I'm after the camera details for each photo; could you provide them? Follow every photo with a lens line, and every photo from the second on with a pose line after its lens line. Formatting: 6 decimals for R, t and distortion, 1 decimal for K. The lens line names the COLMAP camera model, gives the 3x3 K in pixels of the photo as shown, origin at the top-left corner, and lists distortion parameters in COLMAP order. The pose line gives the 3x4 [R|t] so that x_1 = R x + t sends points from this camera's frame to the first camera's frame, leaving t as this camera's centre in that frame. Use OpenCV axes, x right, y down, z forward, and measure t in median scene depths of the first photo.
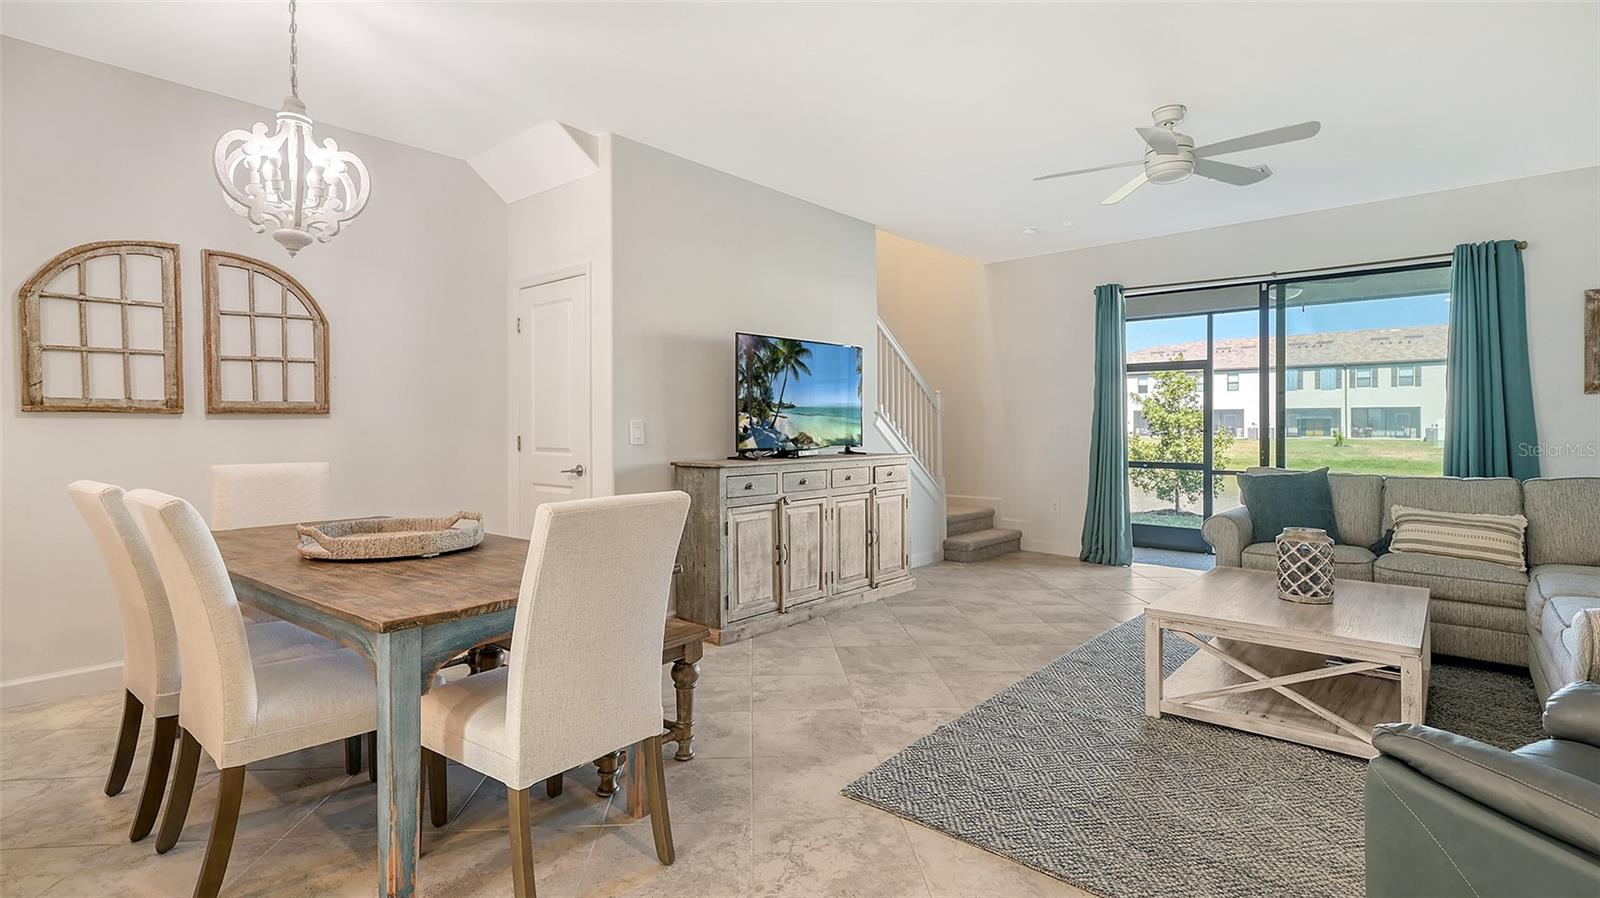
lens RADIAL K [[765.6, 0, 838.5], [0, 765.6, 439.4], [0, 0, 1]] dist [-0.001285, 0.001538]
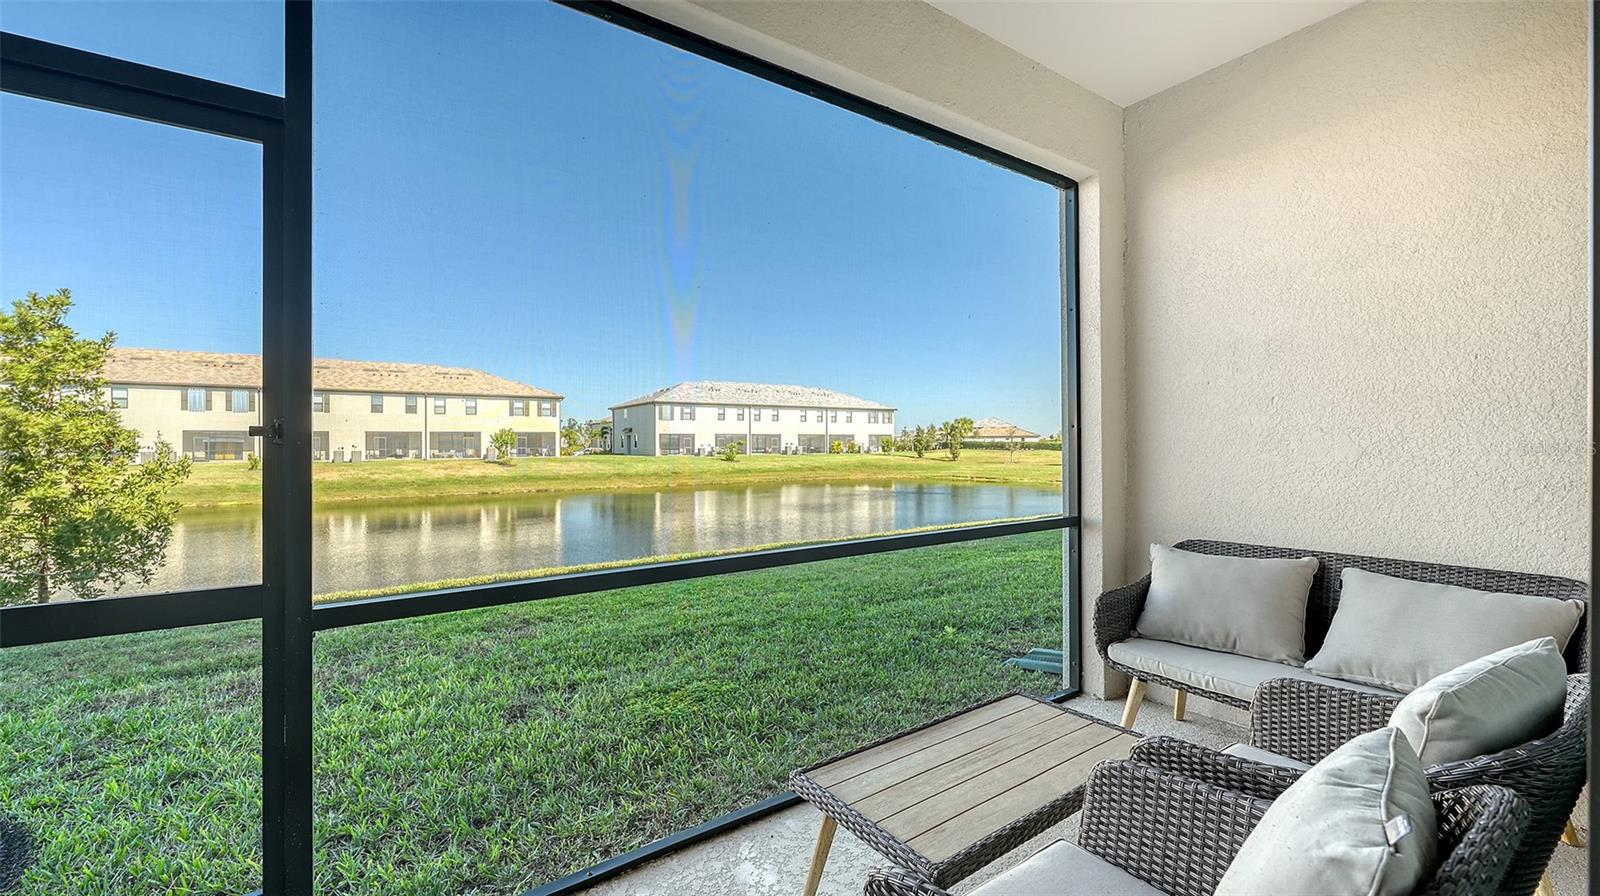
lens RADIAL K [[653.1, 0, 790.4], [0, 653.1, 442.8], [0, 0, 1]] dist [-0.001134, -0.000168]
pose [[0.280514, 0.001387, 0.959849, 0.680785], [0.026462, 0.999608, -0.009178, -0.005402], [-0.959485, 0.027974, 0.280367, 1.570449]]
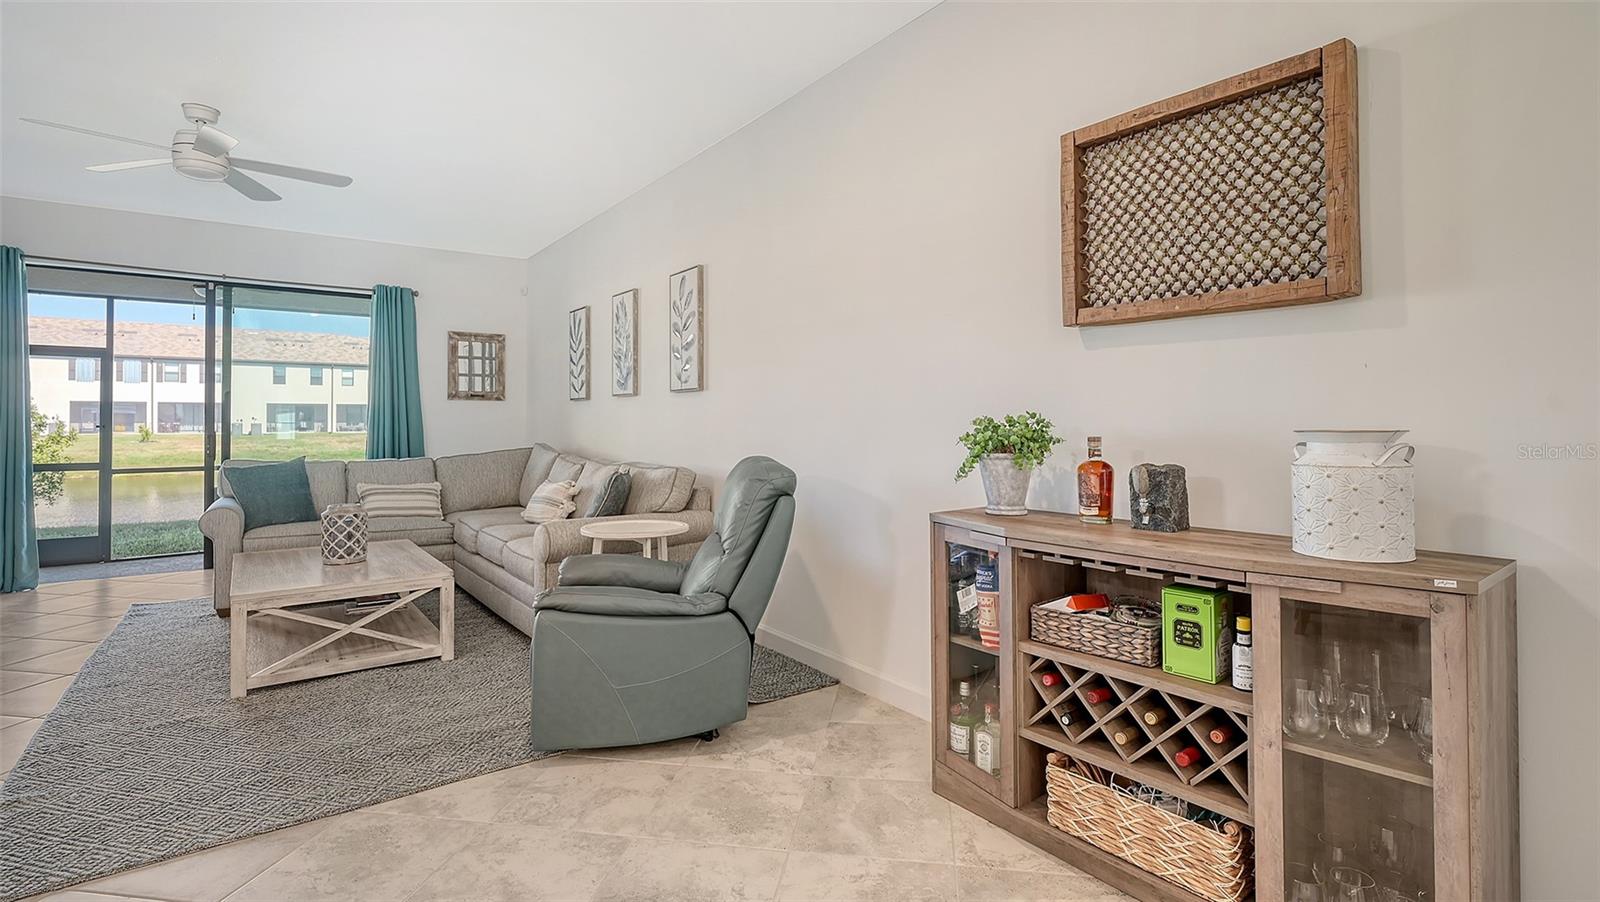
lens RADIAL K [[728.1, 0, 777.4], [0, 728.1, 399.7], [0, 0, 1]] dist [0.002887, 0.001447]
pose [[0.261944, 0.028864, 0.964651, -0.272571], [0.016372, 0.999276, -0.034346, 0.000984], [-0.964944, 0.024790, 0.261281, 0.013928]]
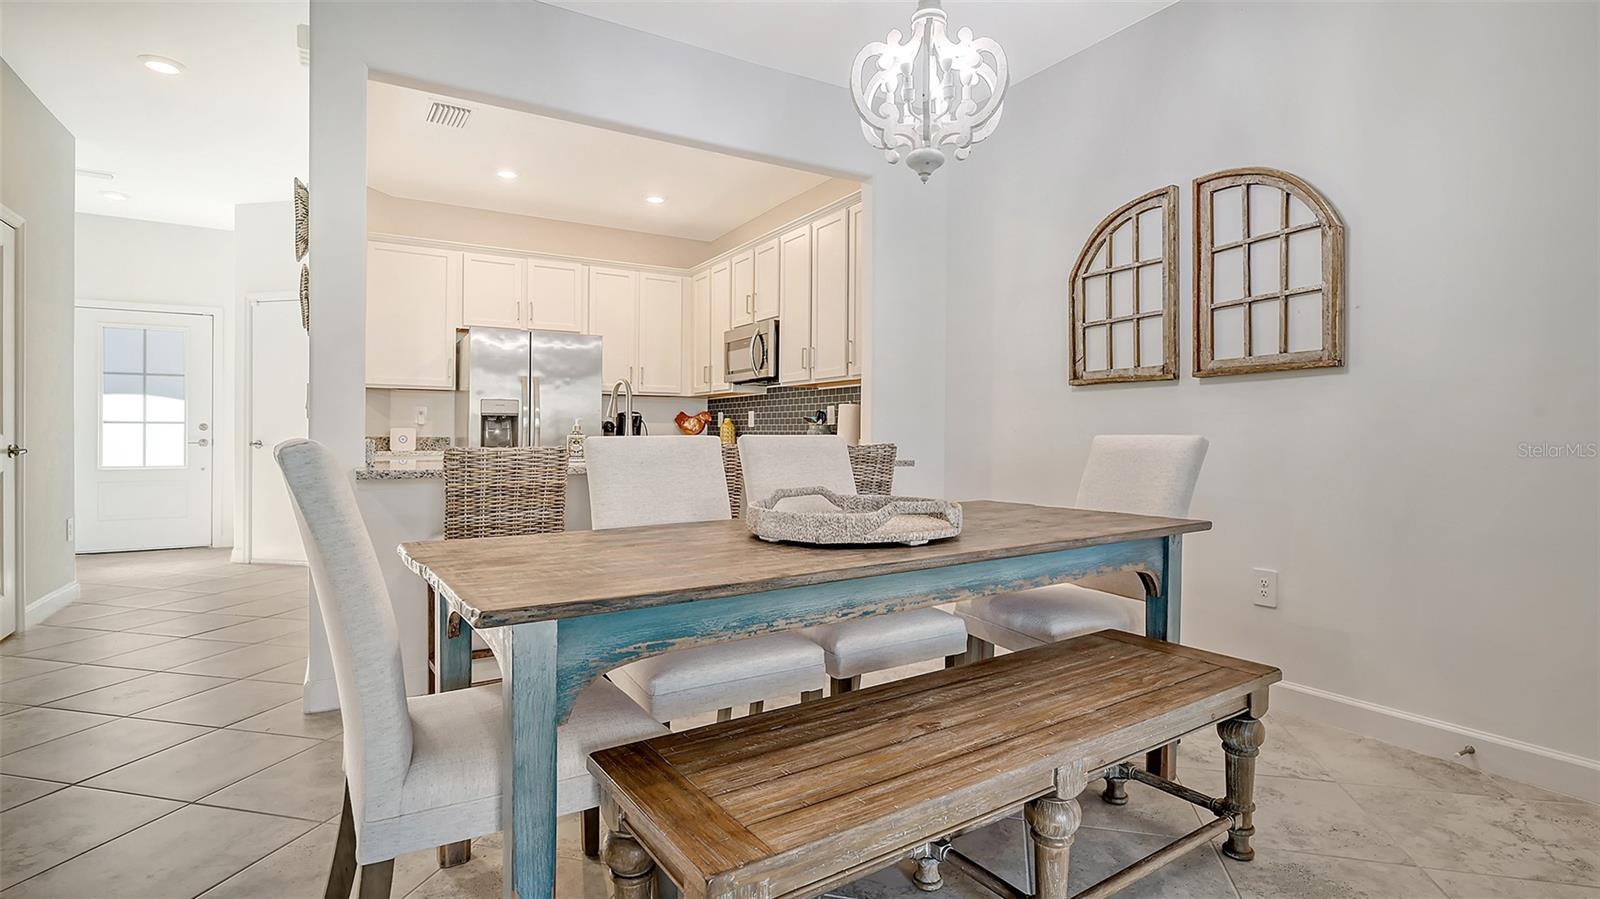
lens RADIAL K [[765.6, 0, 777.2], [0, 765.6, 458.8], [0, 0, 1]] dist [-0.001285, 0.001538]
pose [[-0.354752, 0.028730, -0.934519, 0.096165], [-0.016195, 0.999189, 0.036865, 0.026088], [0.934820, 0.028212, -0.353999, 0.754290]]
